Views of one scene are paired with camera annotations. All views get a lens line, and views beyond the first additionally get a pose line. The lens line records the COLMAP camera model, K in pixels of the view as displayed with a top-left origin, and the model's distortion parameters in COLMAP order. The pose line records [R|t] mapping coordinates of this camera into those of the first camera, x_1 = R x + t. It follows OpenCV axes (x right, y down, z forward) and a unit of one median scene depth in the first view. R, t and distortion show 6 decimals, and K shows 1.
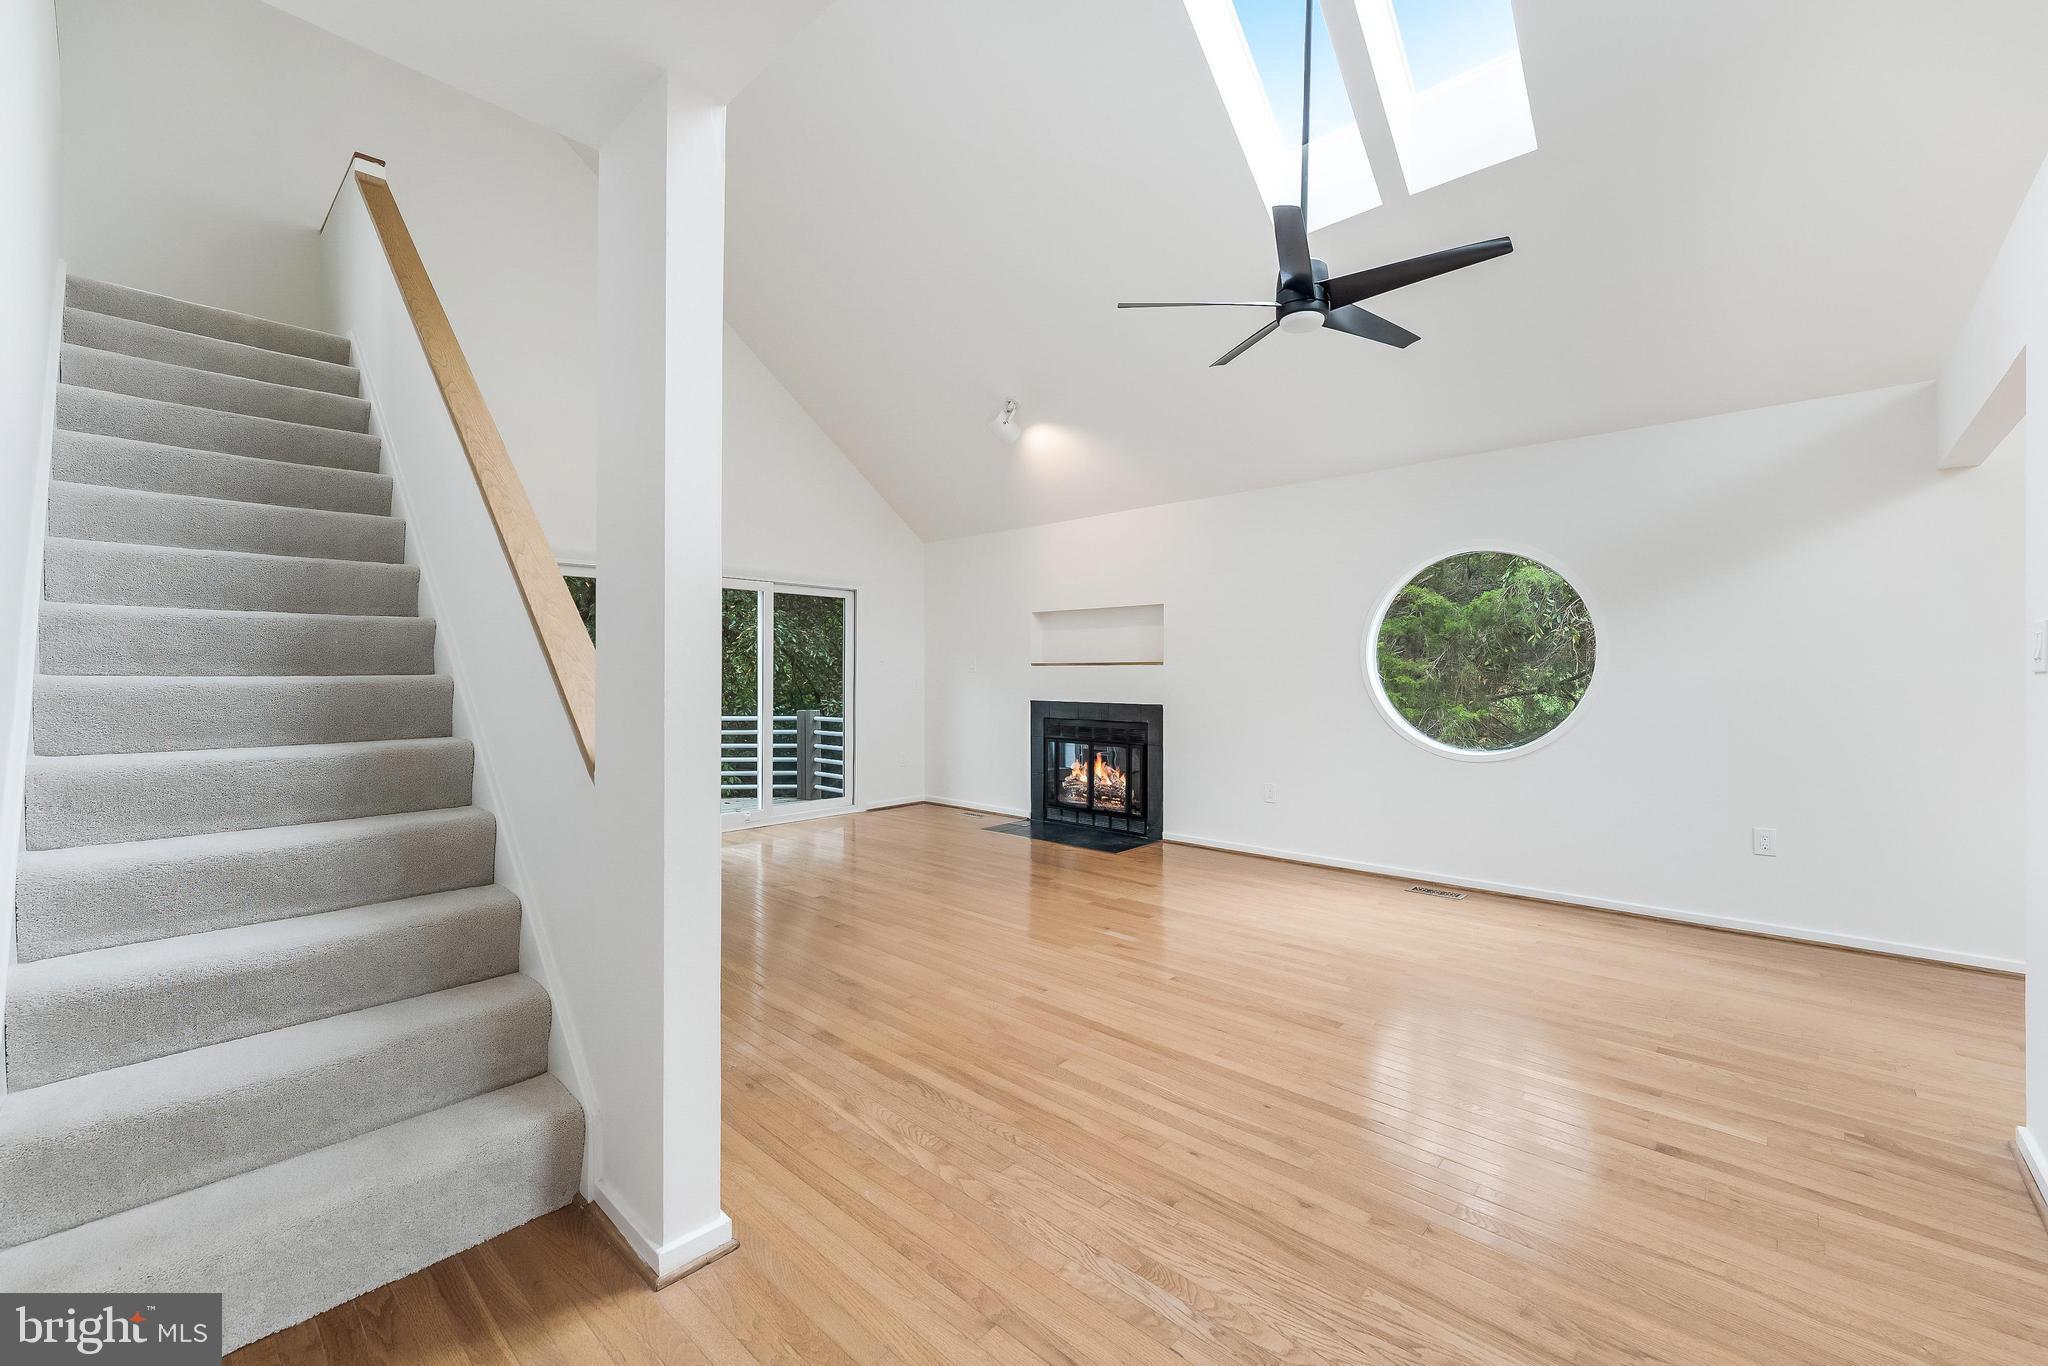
lens RADIAL K [[831.6, 0, 1027.1], [0, 831.6, 664.2], [0, 0, 1]] dist [0.001282, -0.000019]
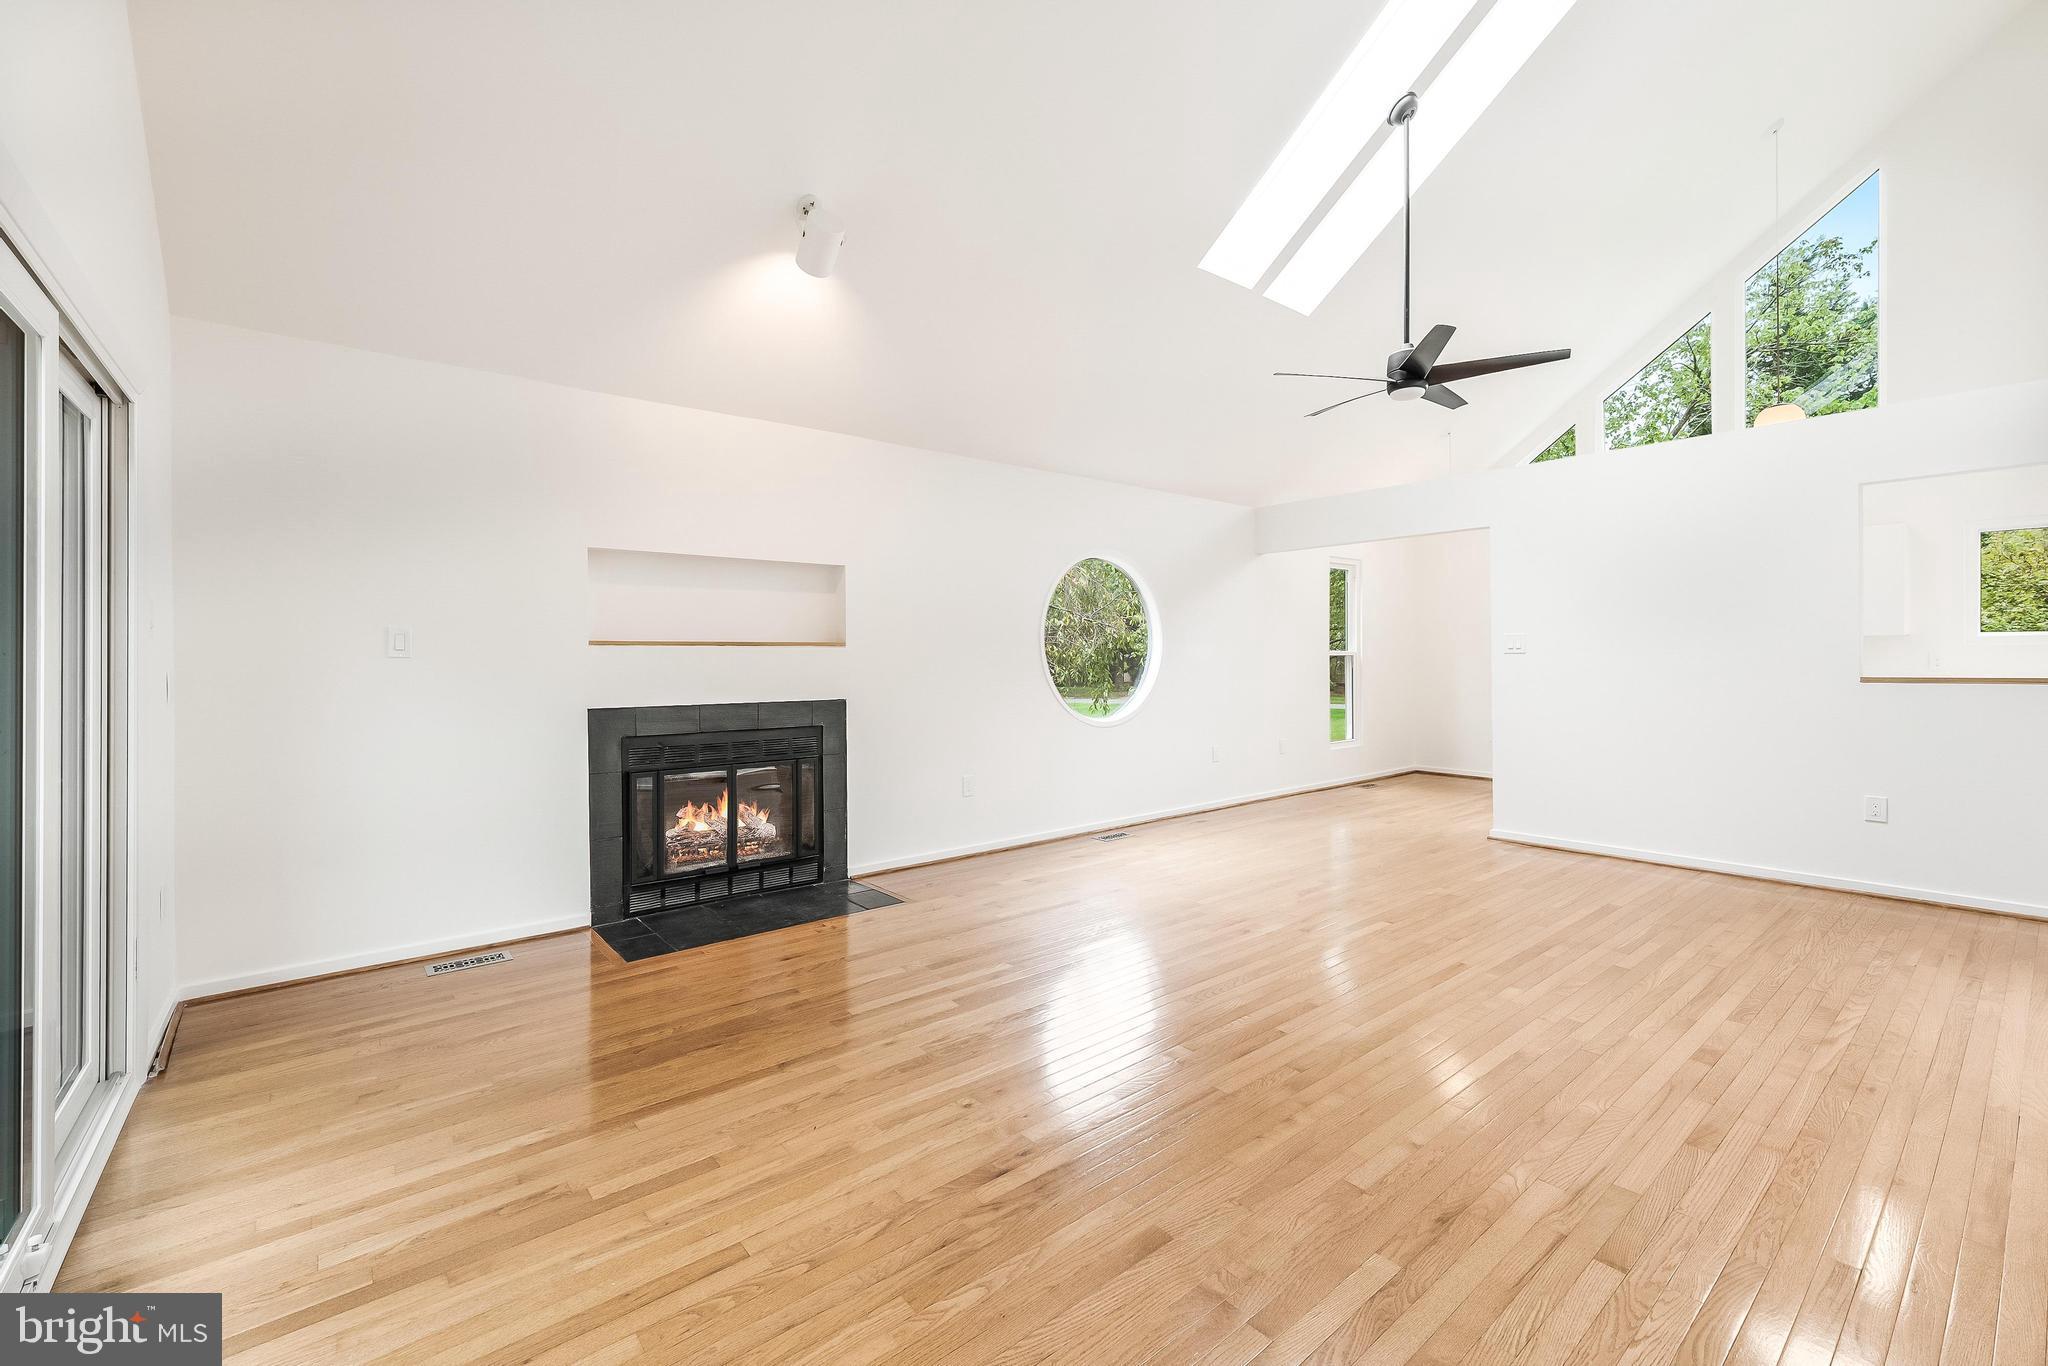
lens RADIAL K [[847.7, 0, 1008.8], [0, 847.7, 652.0], [0, 0, 1]] dist [-0.000515, -0.000036]
pose [[0.145579, 0.004686, 0.989336, -0.633720], [-0.006452, 0.999972, -0.003787, 0.008445], [-0.989326, -0.005832, 0.145605, 0.811733]]
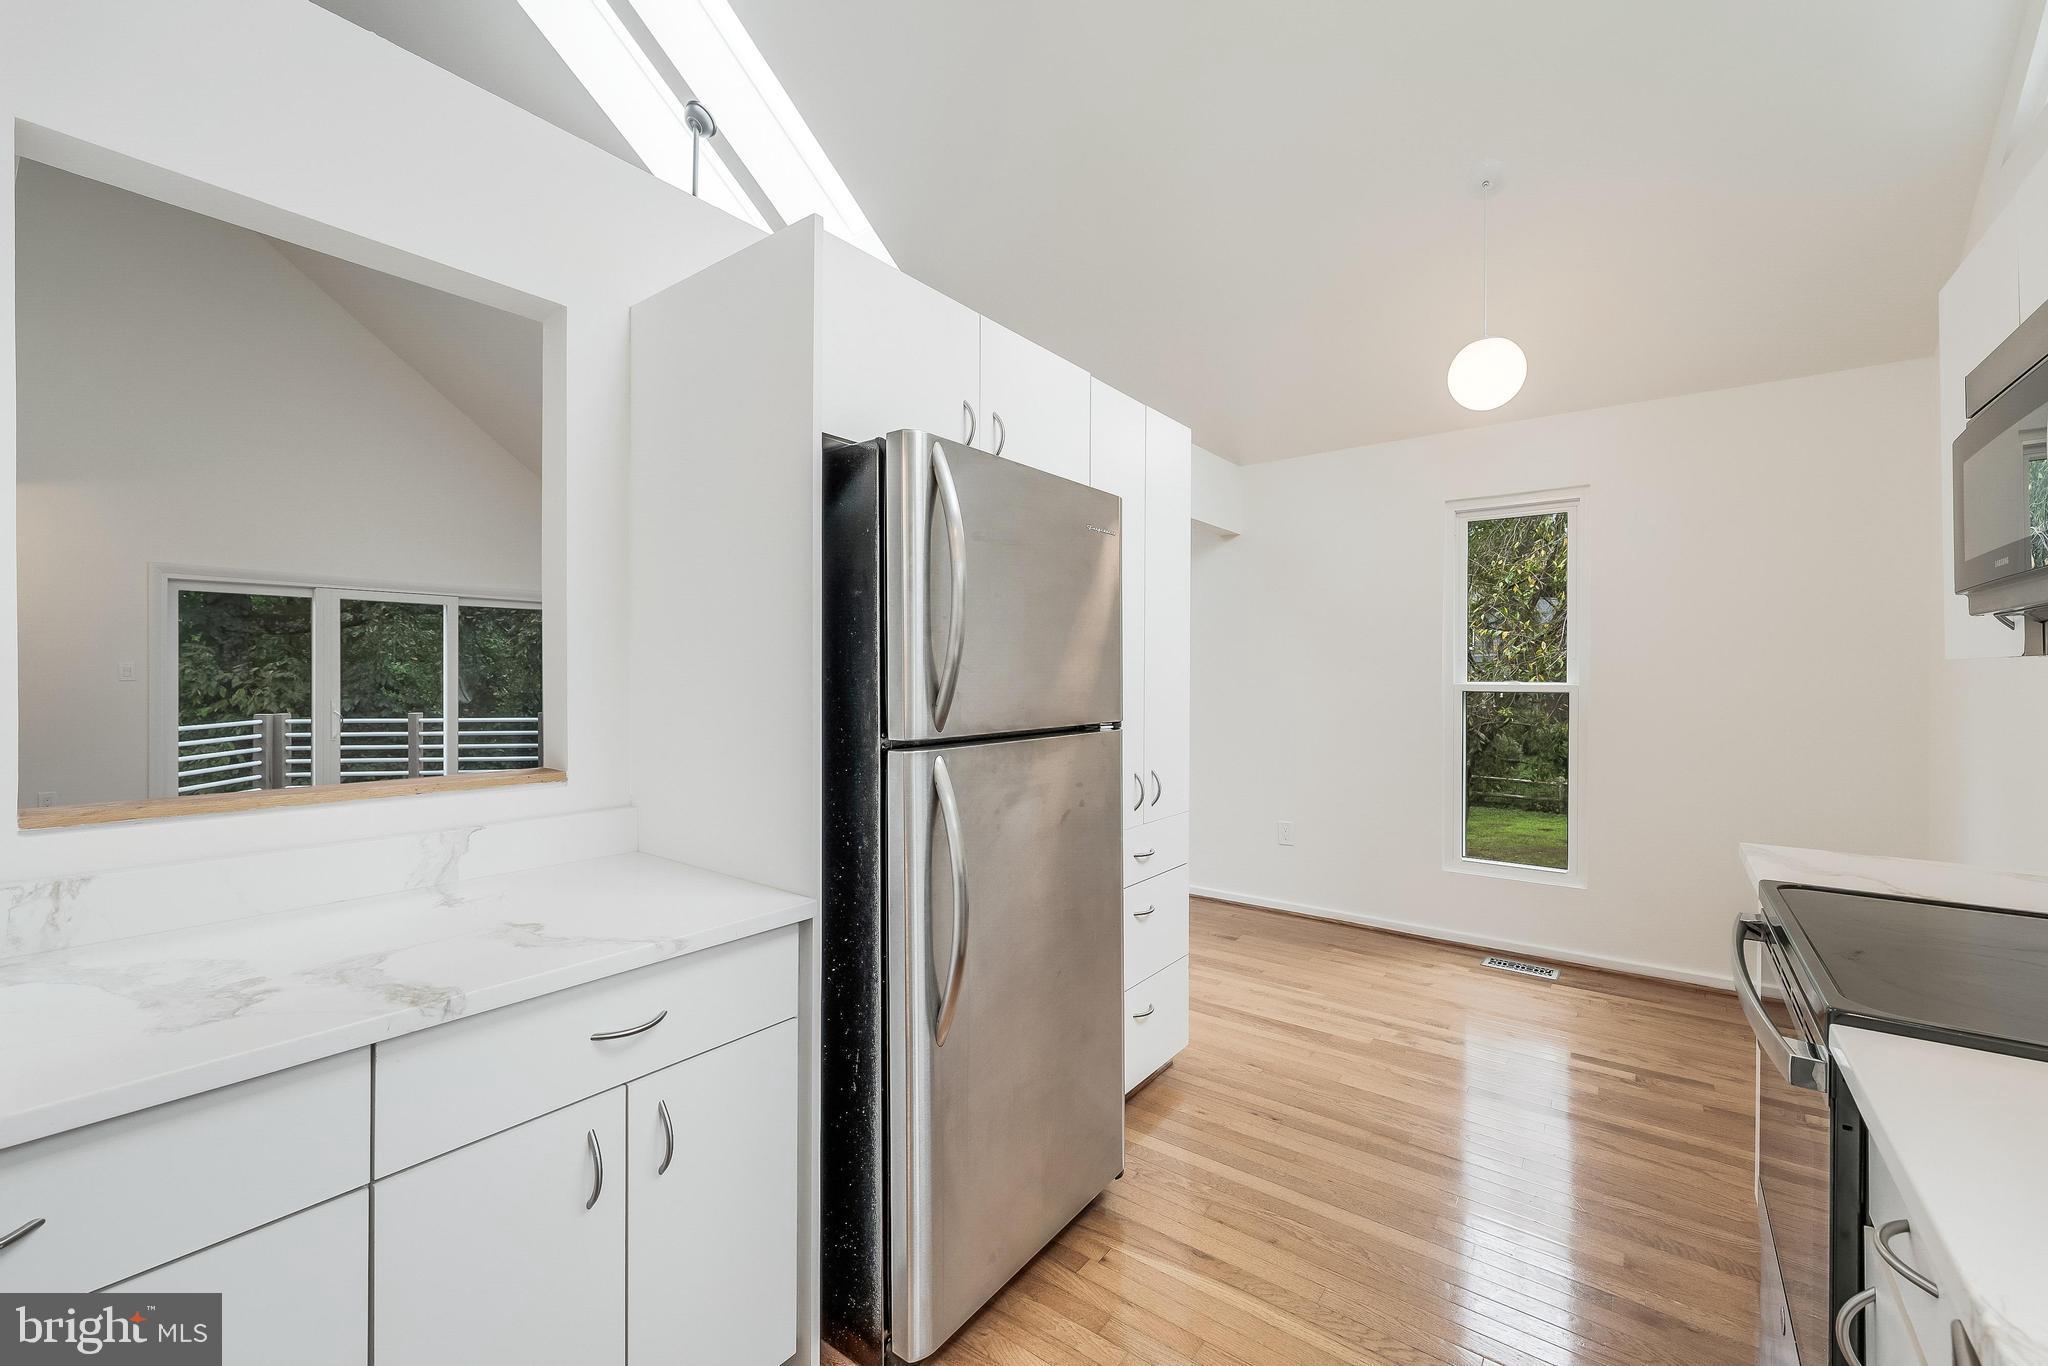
lens RADIAL K [[827.3, 0, 1028.0], [0, 827.3, 675.4], [0, 0, 1]] dist [0.000283, 0.000155]
pose [[0.995173, 0.002323, 0.098108, 0.405402], [-0.003808, 0.999881, 0.014949, -0.017613], [-0.098061, -0.015251, 0.995064, -0.192539]]
